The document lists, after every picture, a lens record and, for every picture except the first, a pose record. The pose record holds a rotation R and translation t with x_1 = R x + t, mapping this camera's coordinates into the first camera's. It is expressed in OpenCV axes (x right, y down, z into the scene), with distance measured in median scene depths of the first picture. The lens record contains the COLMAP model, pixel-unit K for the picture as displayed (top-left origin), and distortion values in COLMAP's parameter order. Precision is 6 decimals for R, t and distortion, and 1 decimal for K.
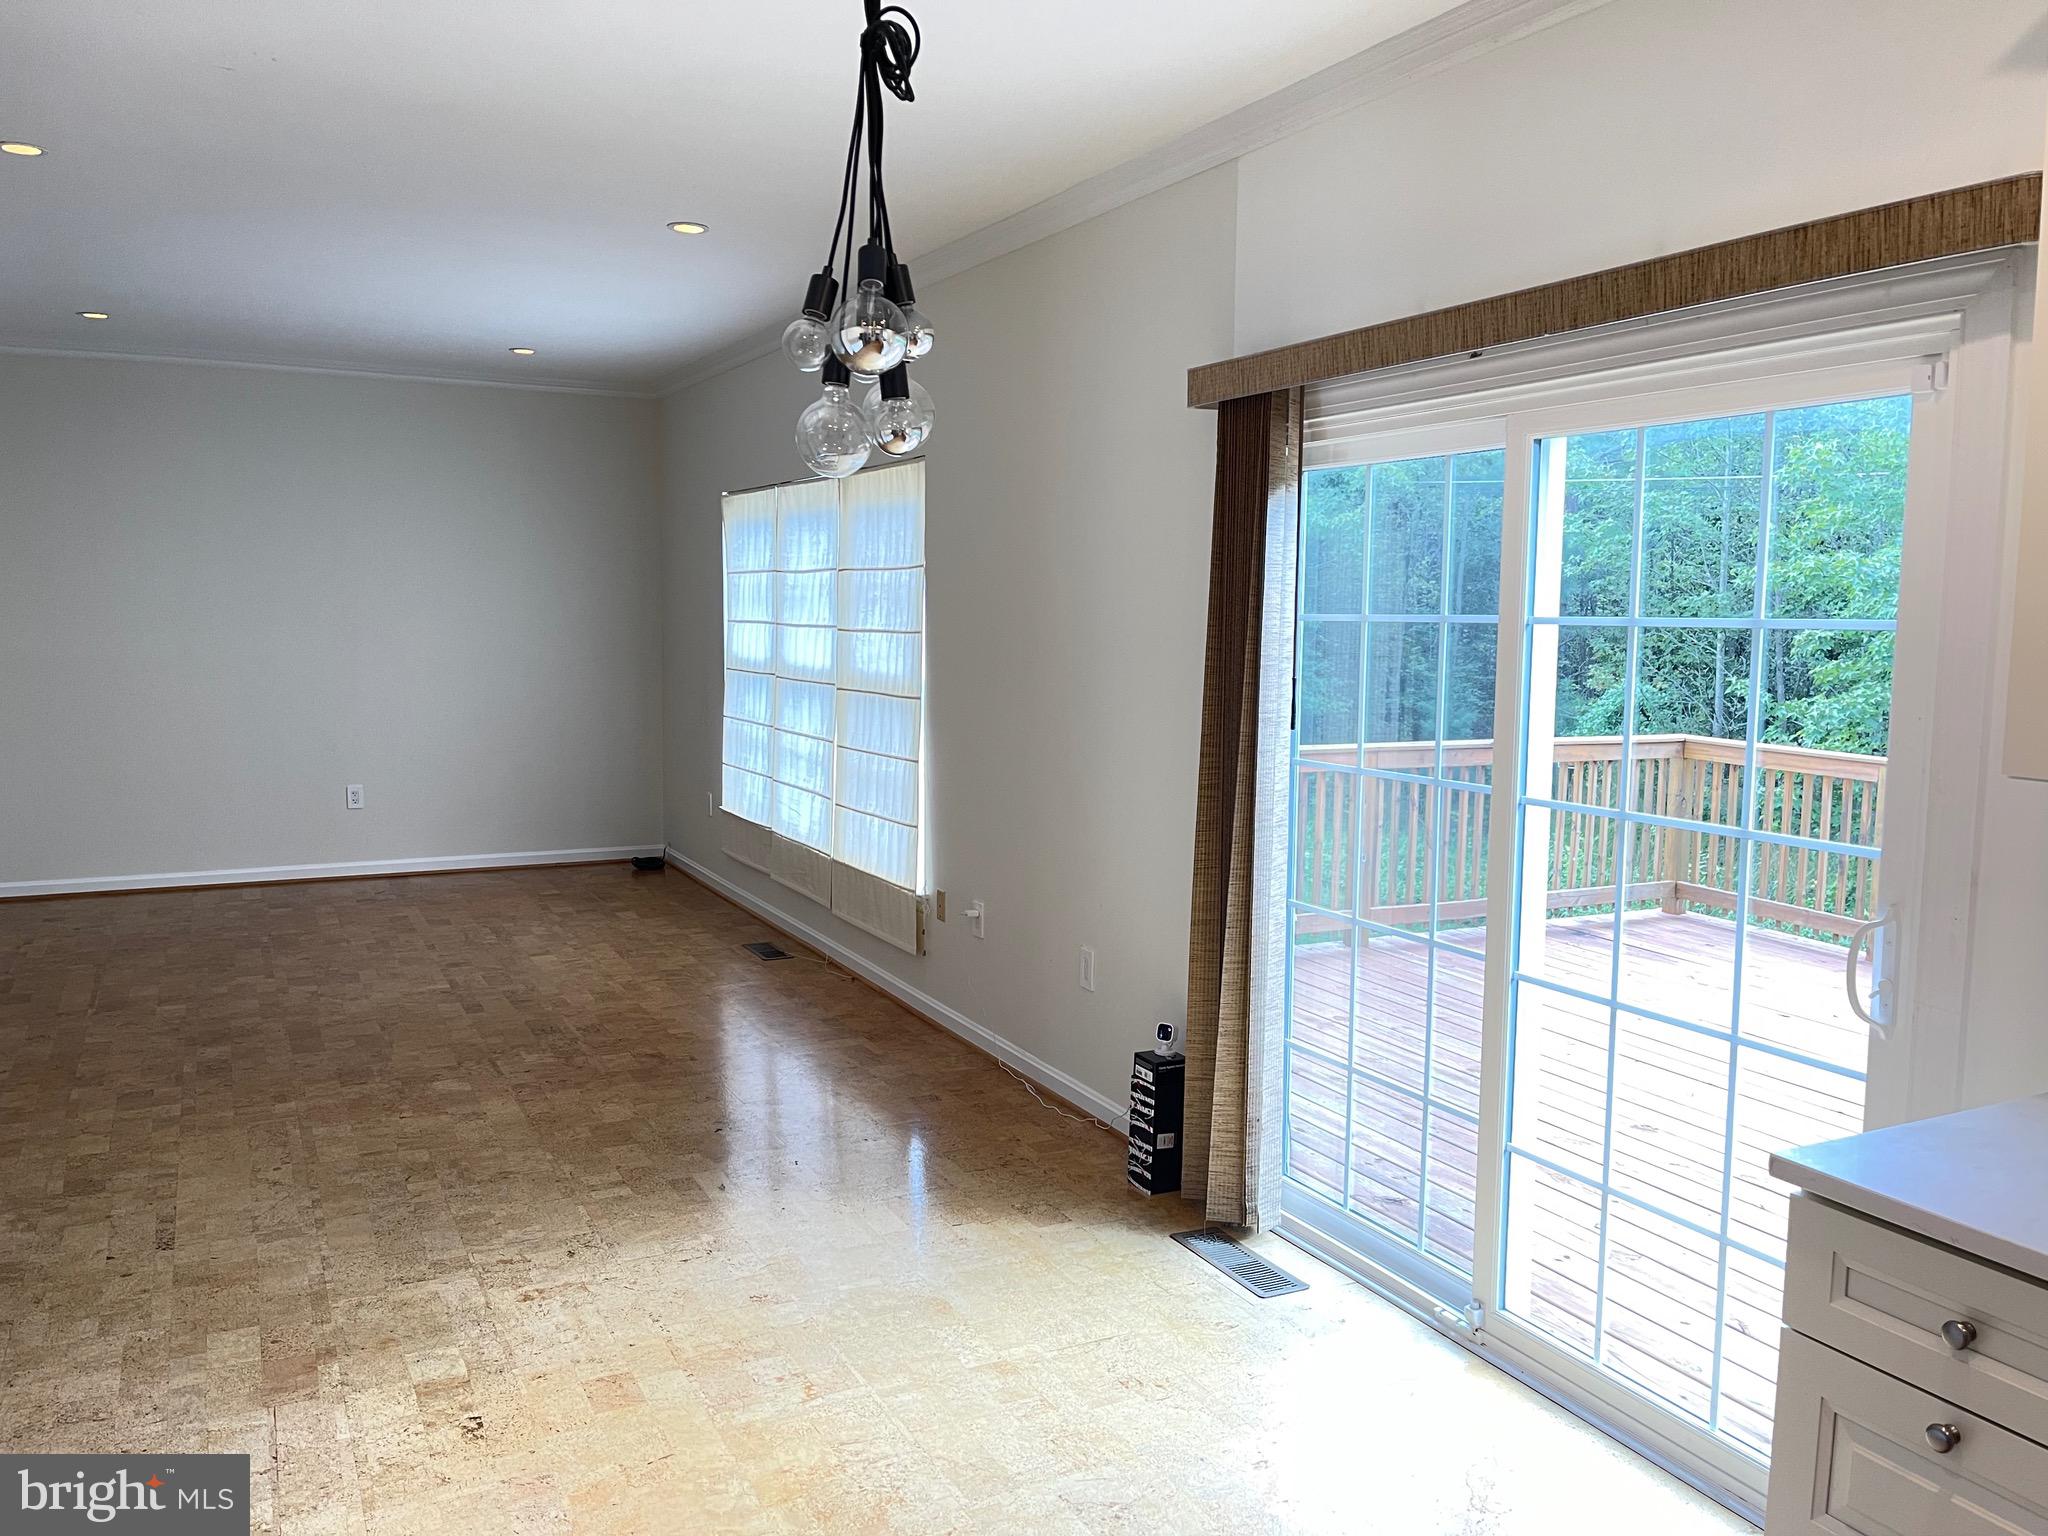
lens RADIAL K [[1538.3, 0, 1024.5], [0, 1538.3, 751.9], [0, 0, 1]] dist [0.046491, -0.050048]
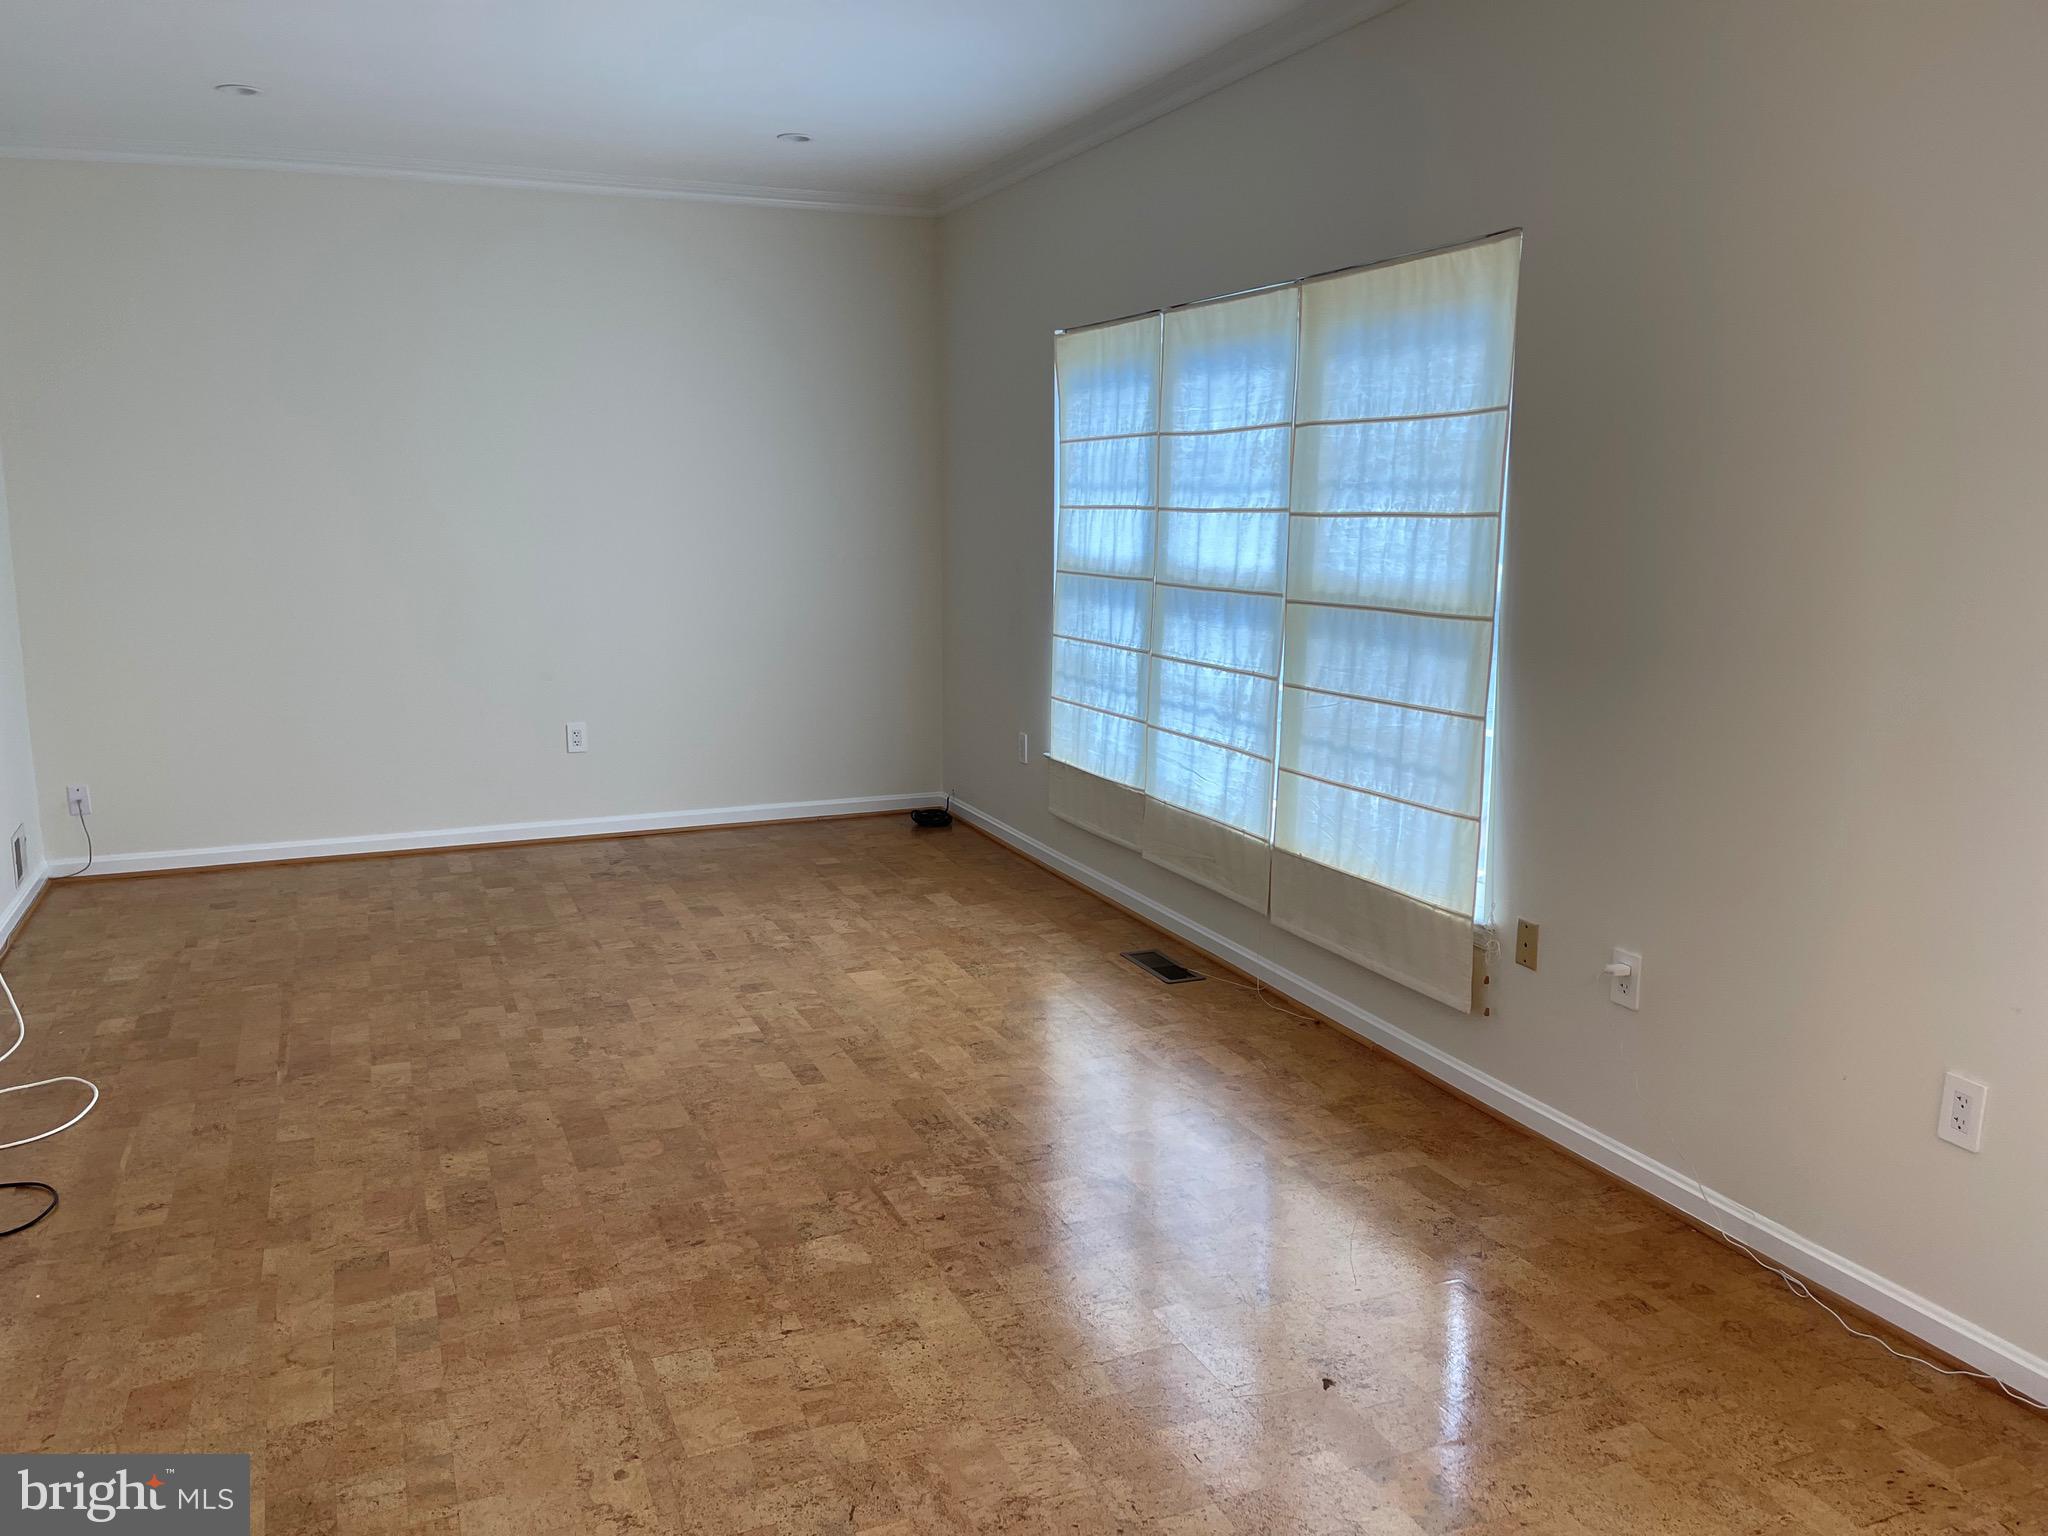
lens RADIAL K [[1550.1, 0, 1019.6], [0, 1550.1, 772.6], [0, 0, 1]] dist [0.046935, -0.047390]
pose [[0.996617, 0.001599, -0.082168, -0.175157], [0.005216, 0.996565, 0.082653, -0.022092], [0.082018, -0.082802, 0.993185, 0.281010]]
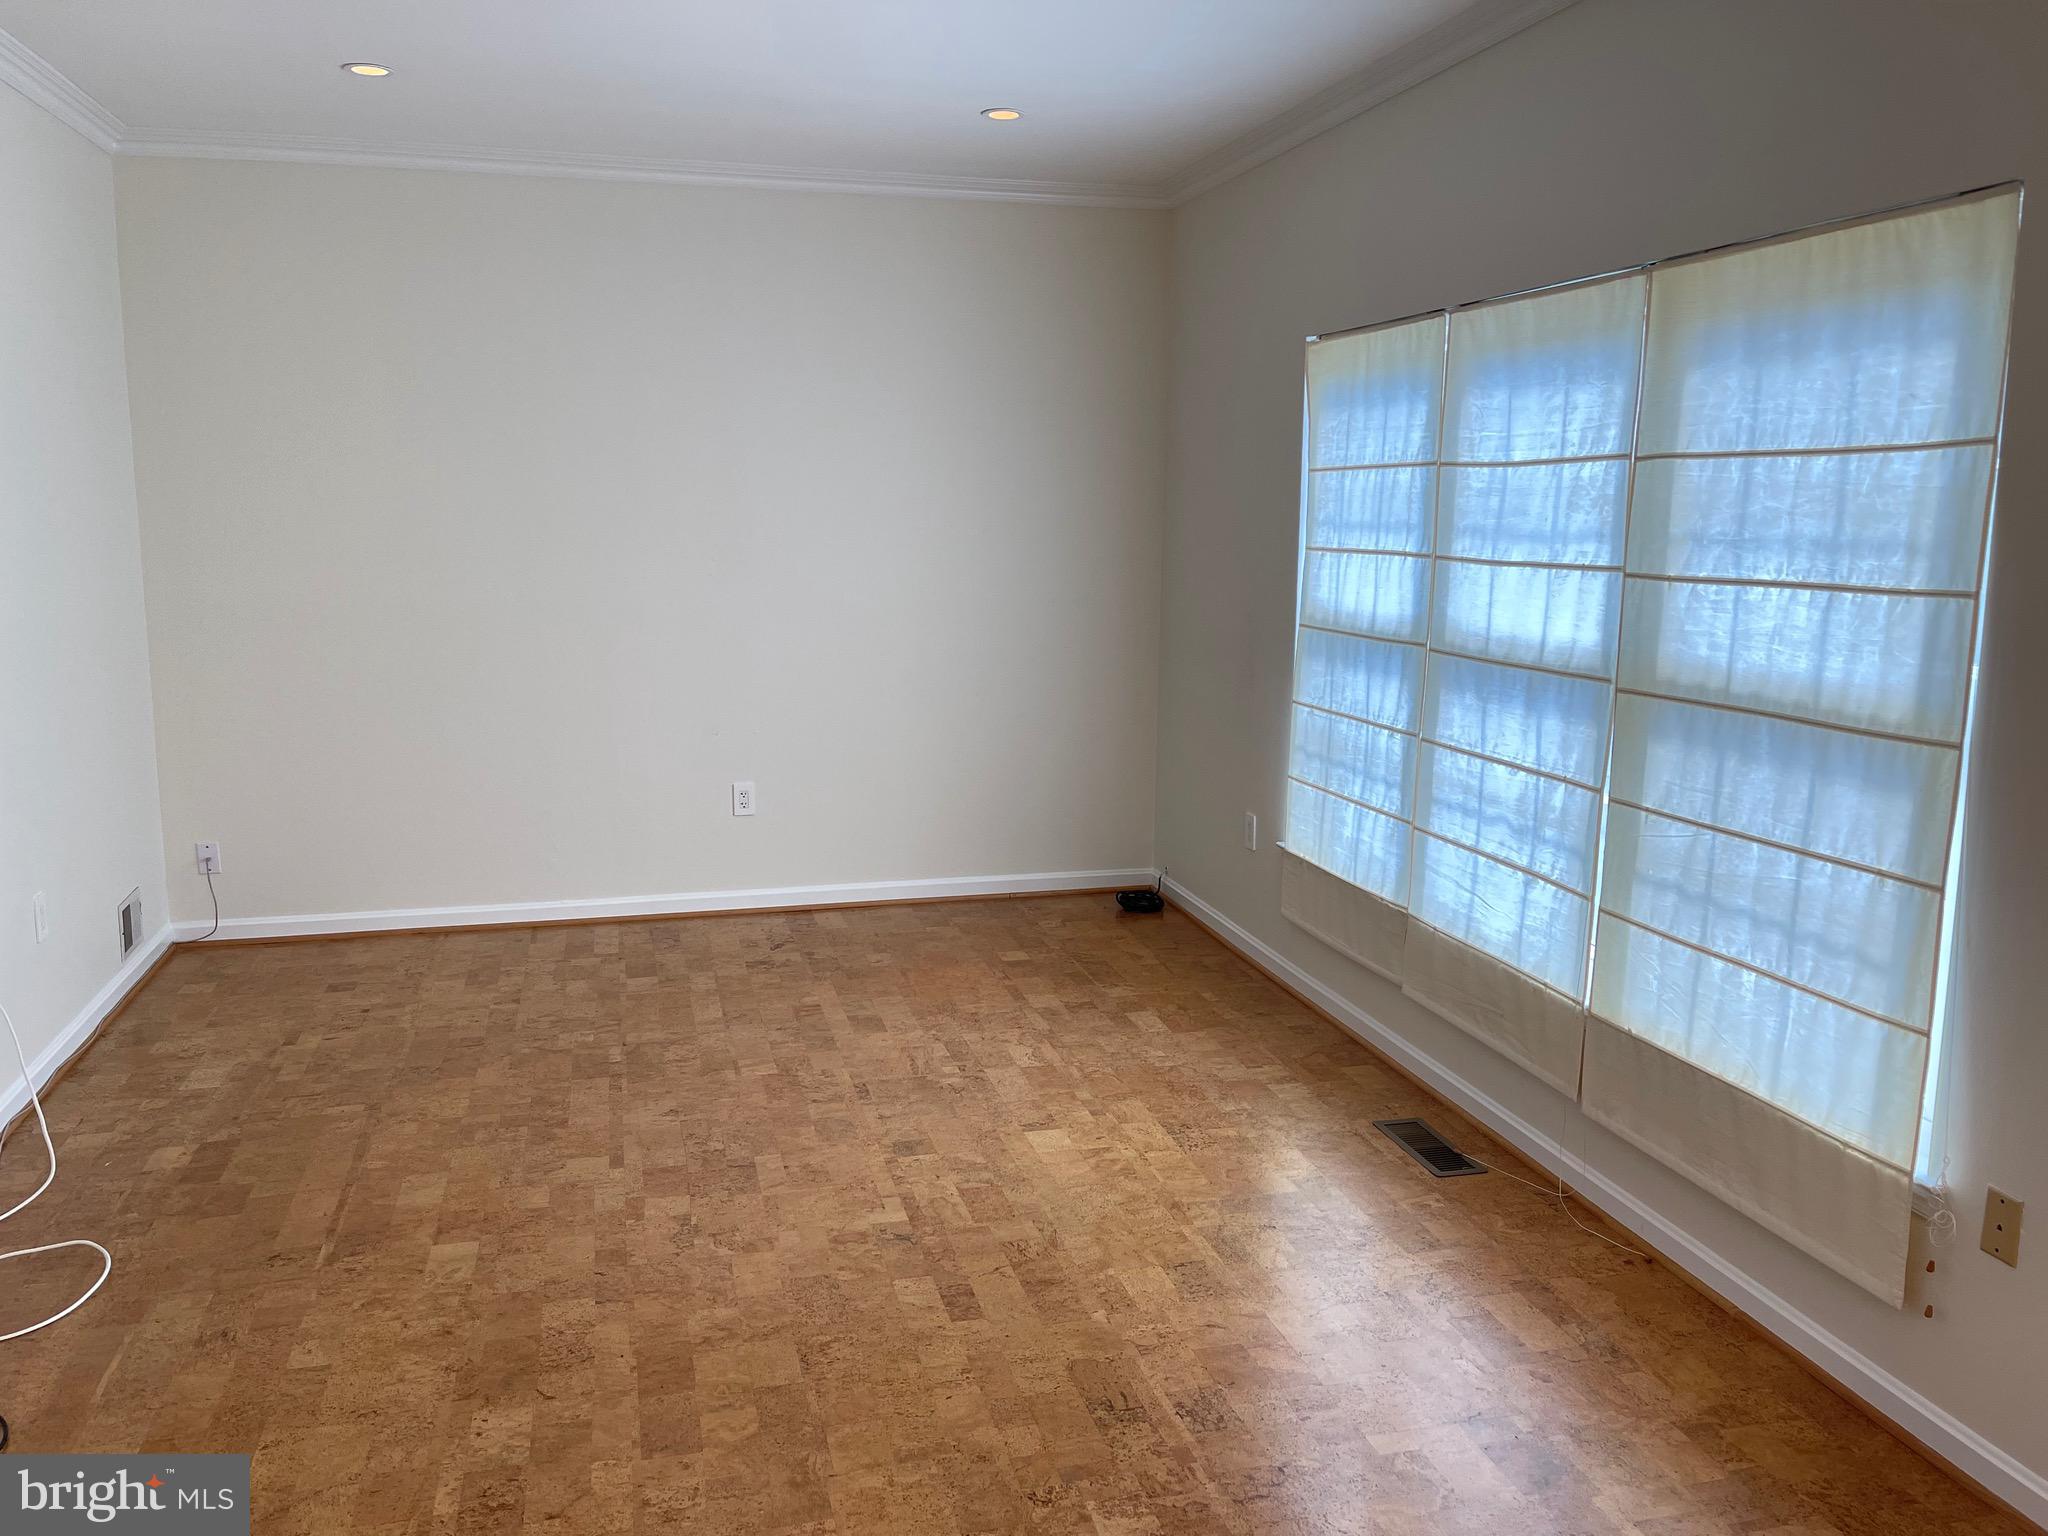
lens RADIAL K [[1563.2, 0, 1015.0], [0, 1563.2, 744.6], [0, 0, 1]] dist [0.044989, -0.055384]
pose [[0.973948, 0.028373, -0.224989, -0.190231], [-0.015553, 0.998163, 0.058550, -0.048459], [0.226237, -0.053525, 0.972601, 0.420194]]
